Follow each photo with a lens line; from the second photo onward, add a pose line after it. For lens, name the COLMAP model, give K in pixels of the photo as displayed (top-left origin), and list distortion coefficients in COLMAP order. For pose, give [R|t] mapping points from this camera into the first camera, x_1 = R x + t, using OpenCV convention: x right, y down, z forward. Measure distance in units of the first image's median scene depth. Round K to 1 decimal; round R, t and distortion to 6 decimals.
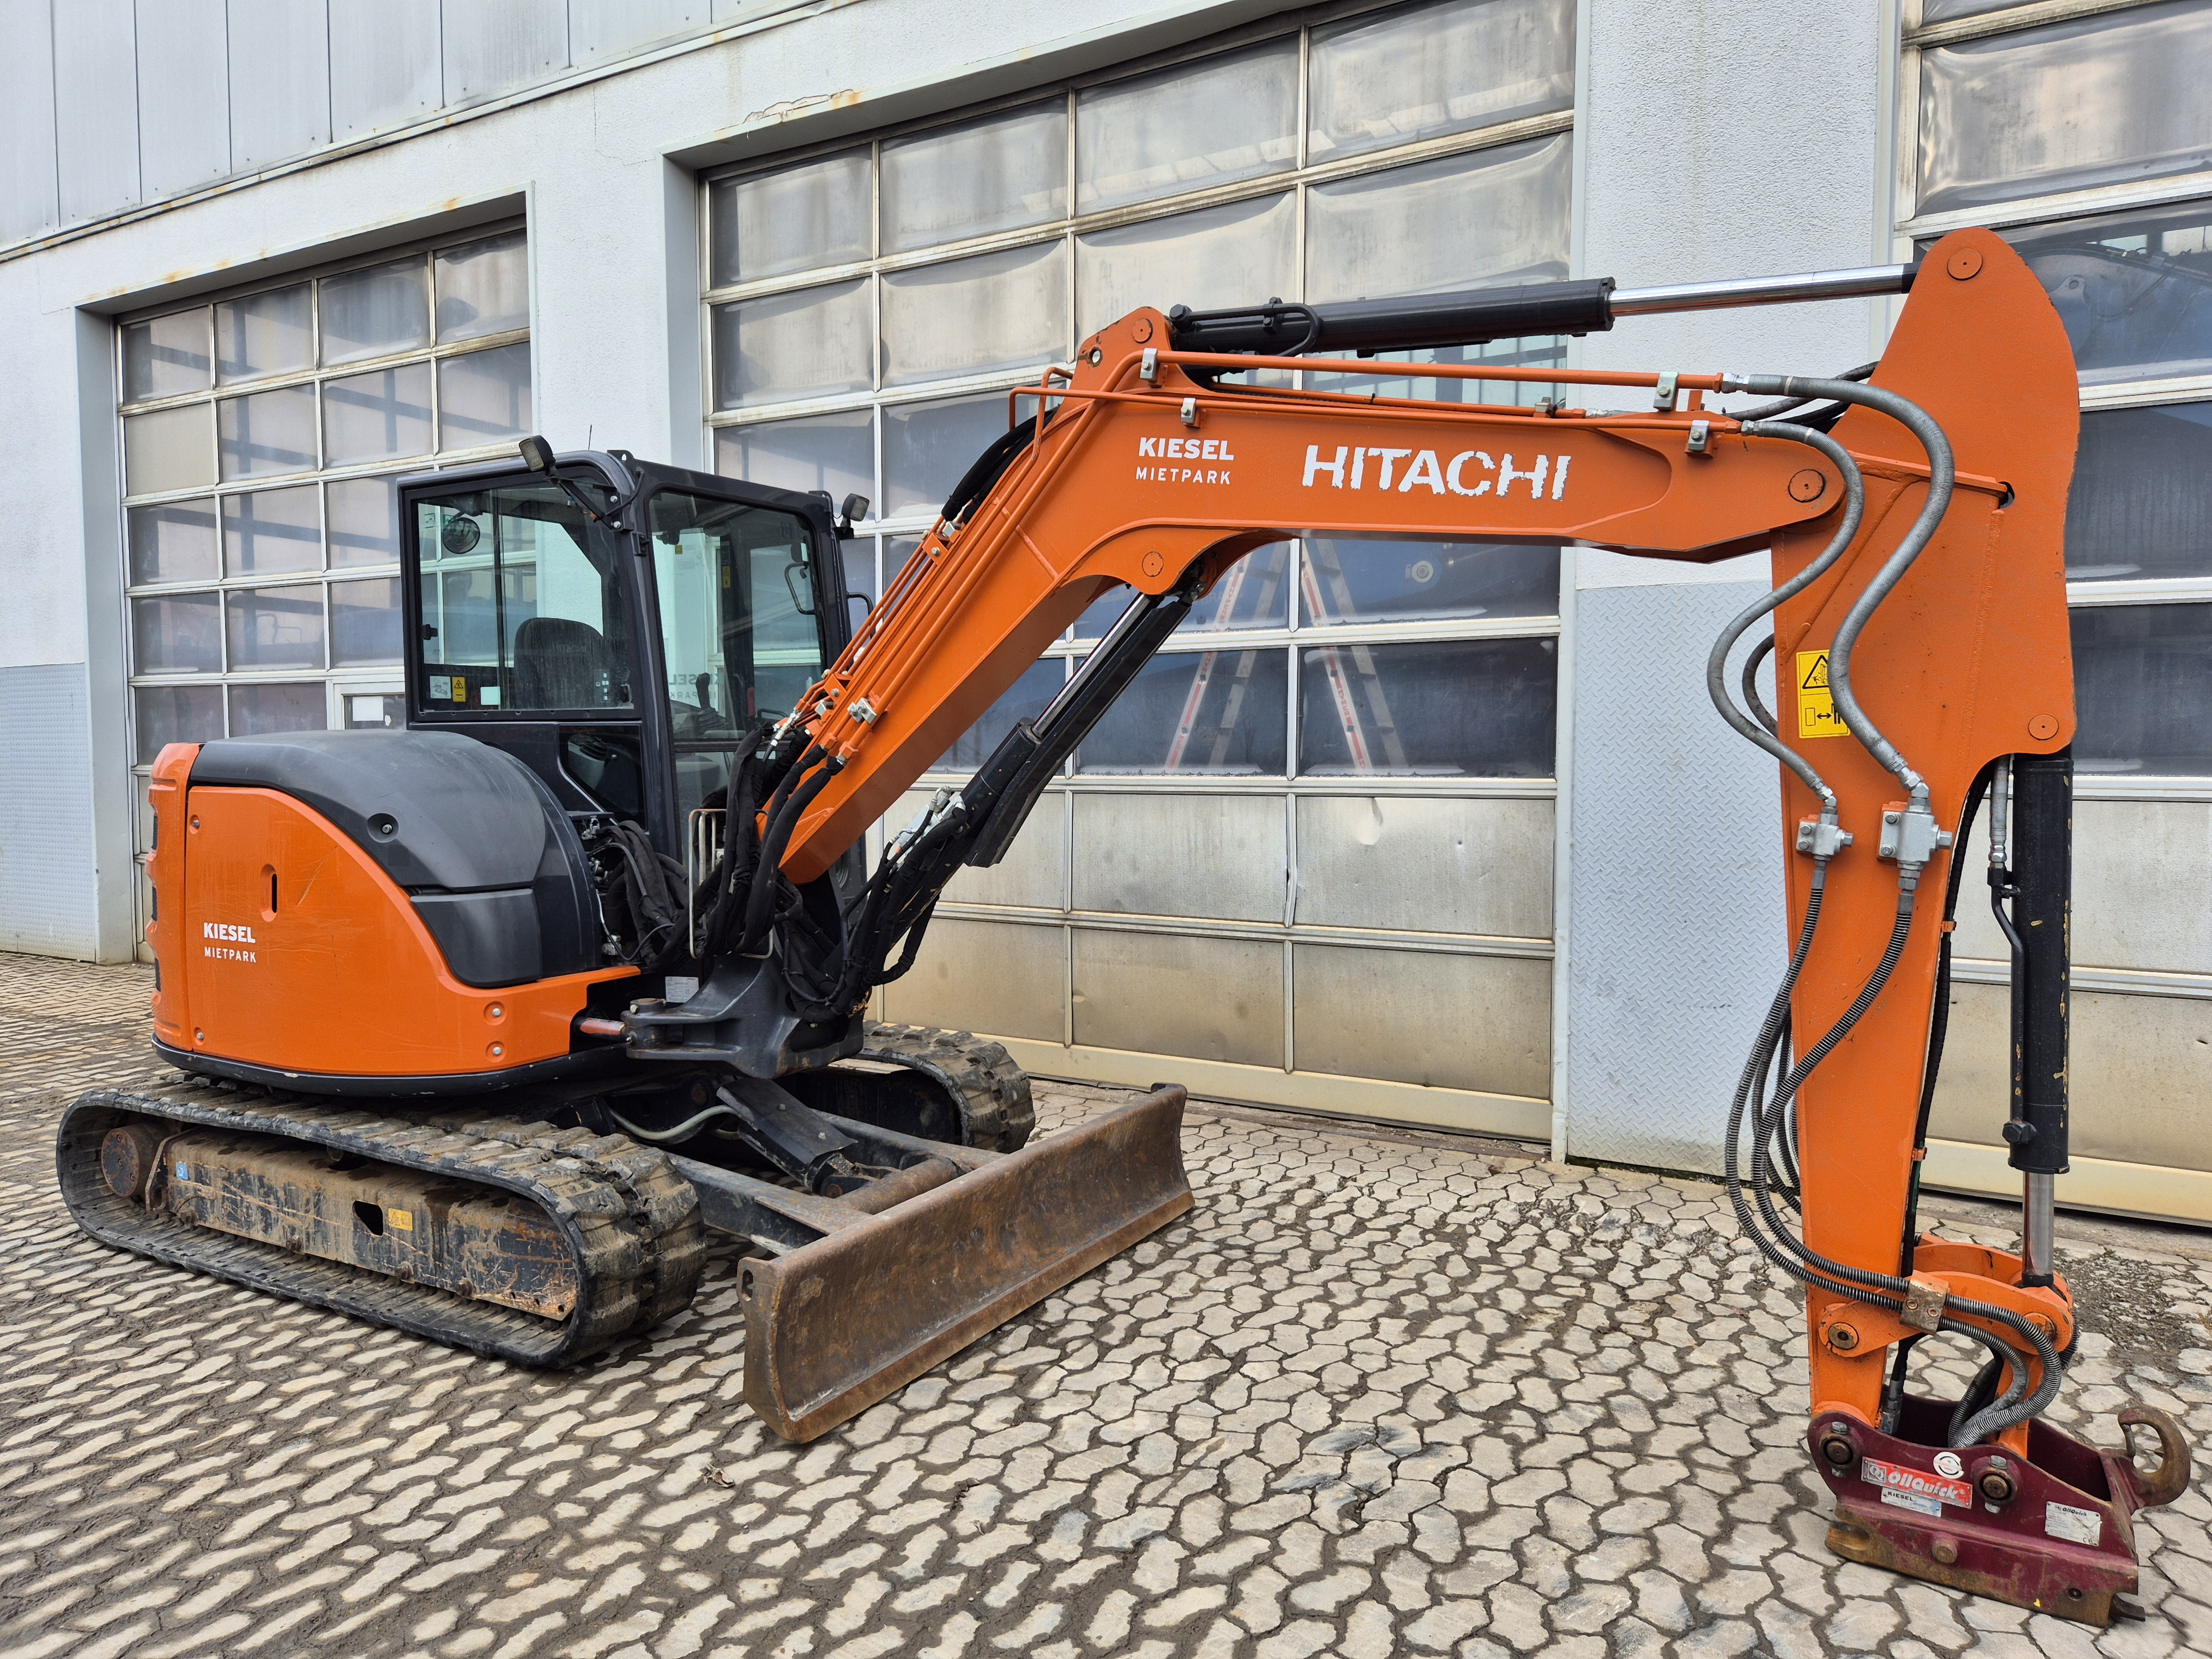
lens RADIAL K [[1481.4, 0, 1117.3], [0, 1481.4, 833.5], [0, 0, 1]] dist [0.073210, -0.056742]
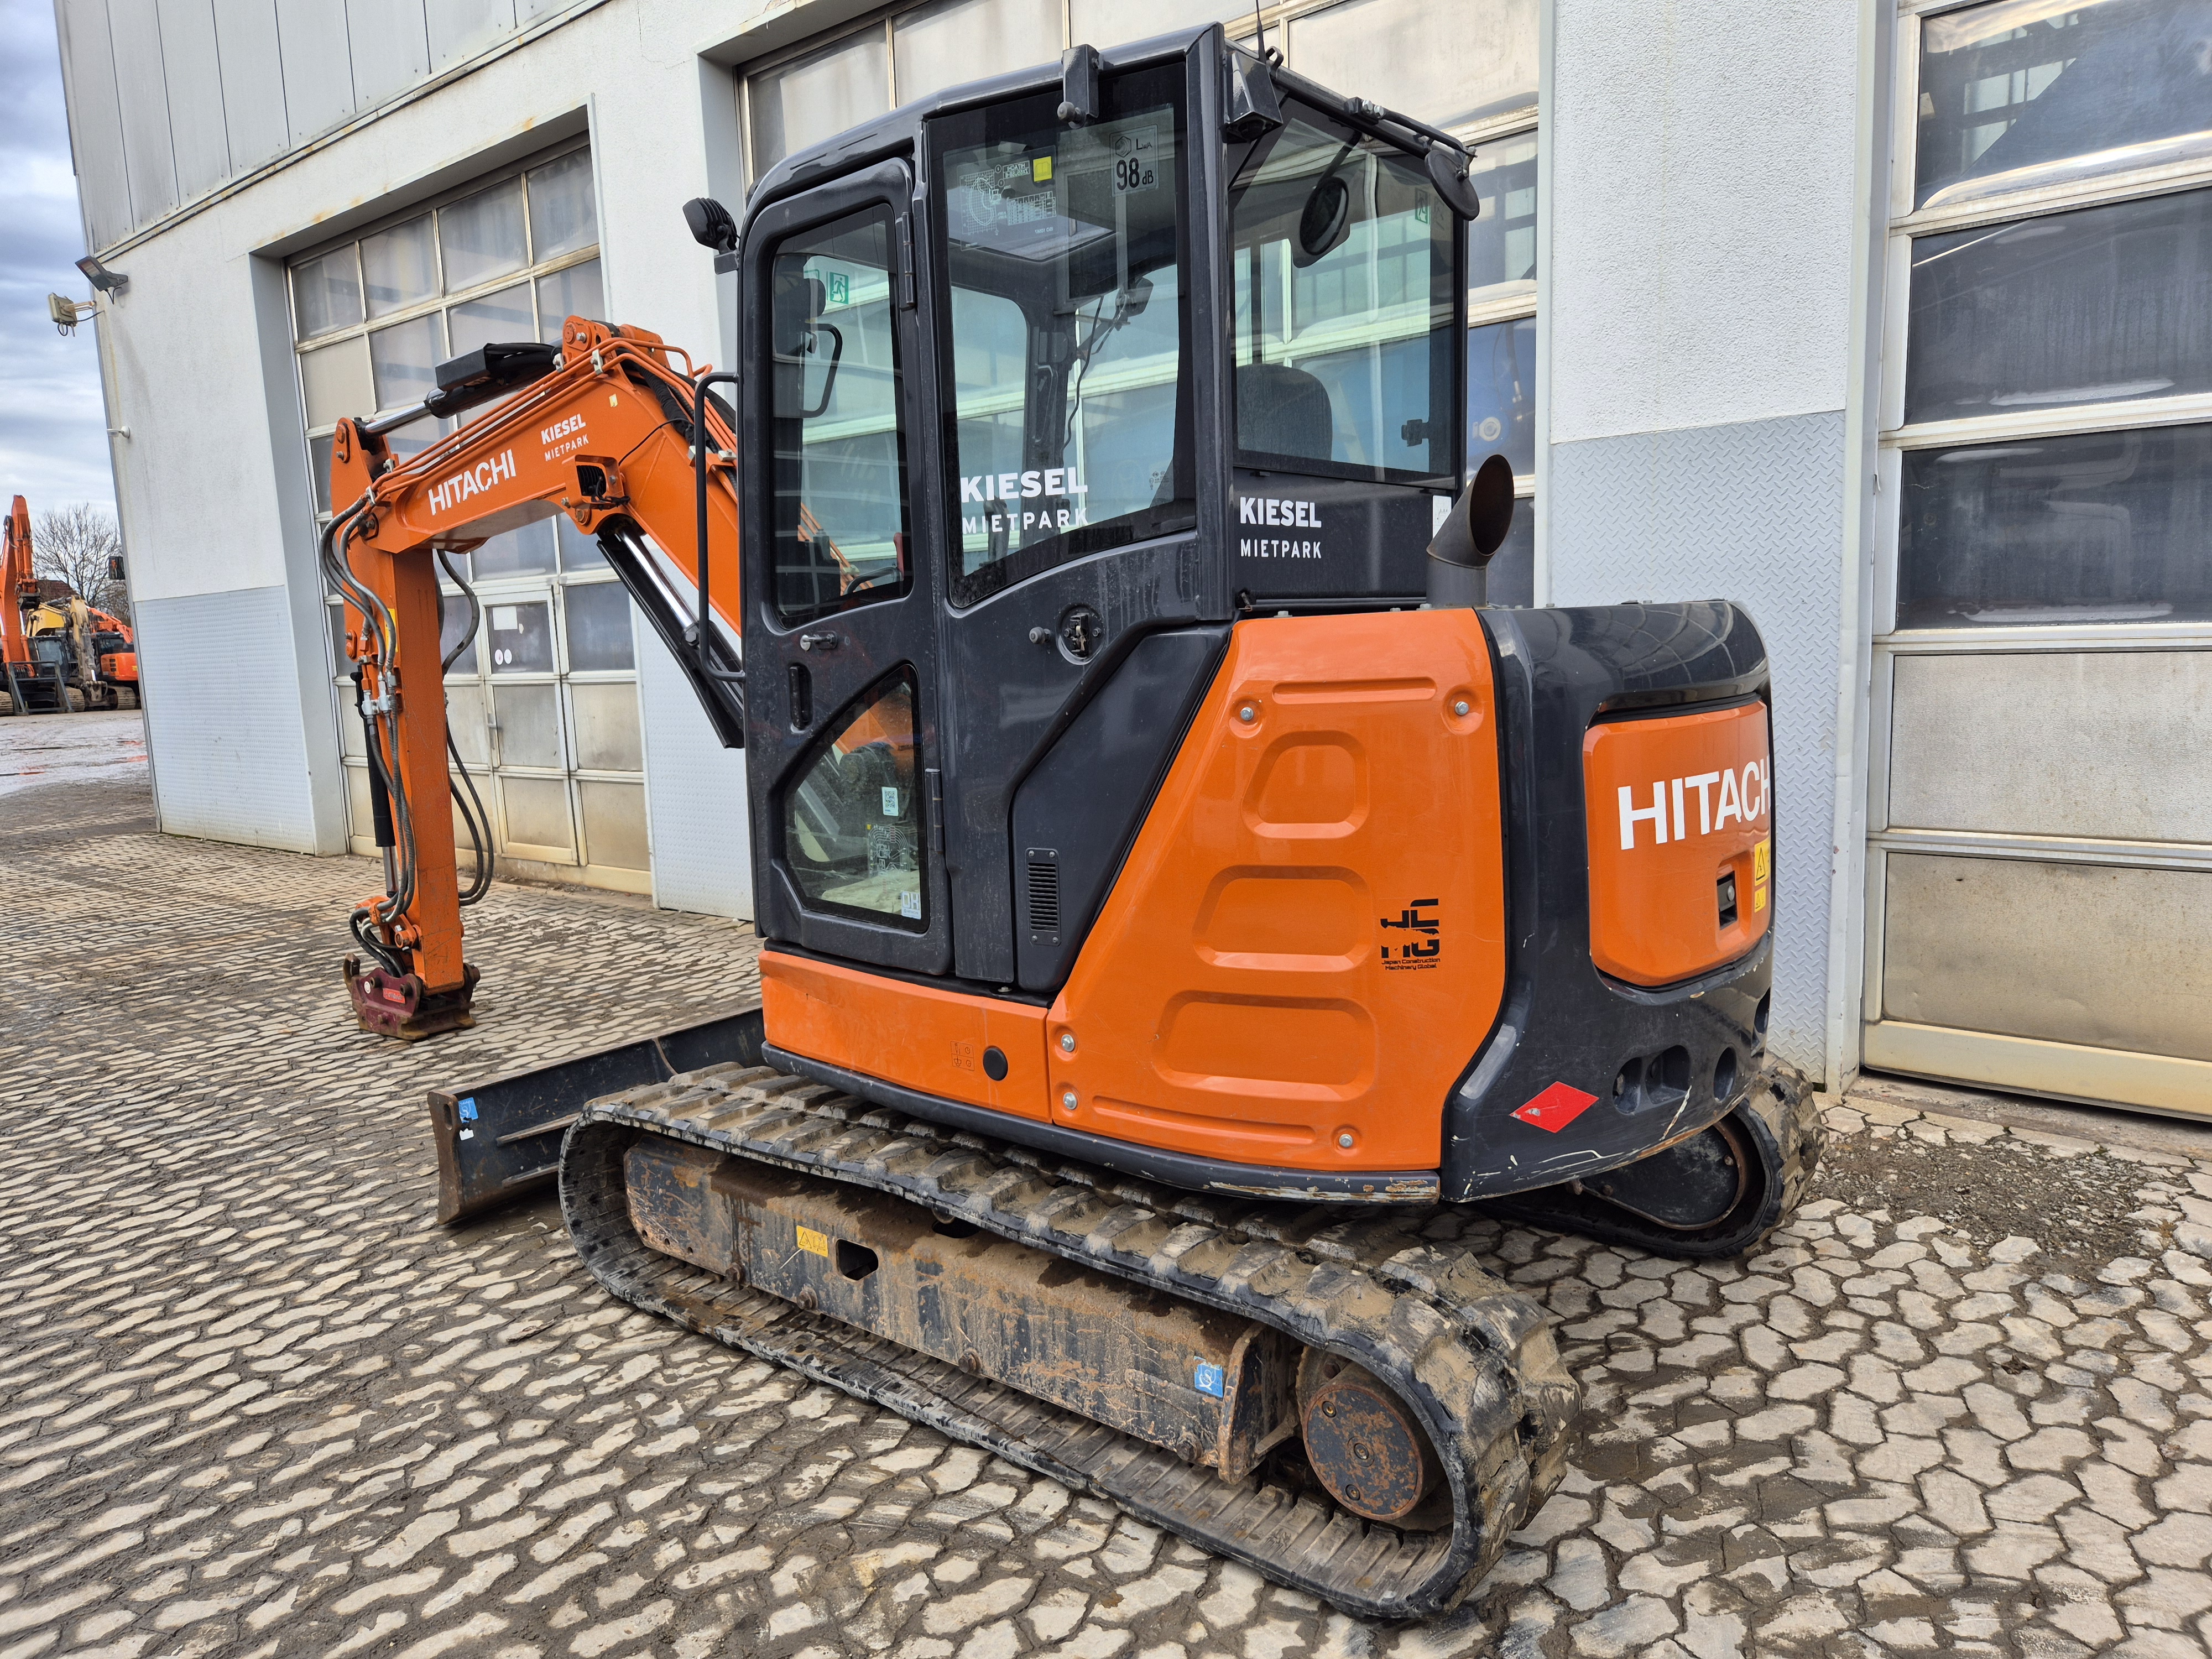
lens RADIAL K [[1481.4, 0, 1119.6], [0, 1481.4, 829.9], [0, 0, 1]] dist [0.073210, -0.056742]
pose [[0.985167, -0.014545, -0.170982, 0.259081], [0.027822, 0.996756, 0.075515, -0.001395], [0.169329, -0.079152, 0.982376, 0.023284]]
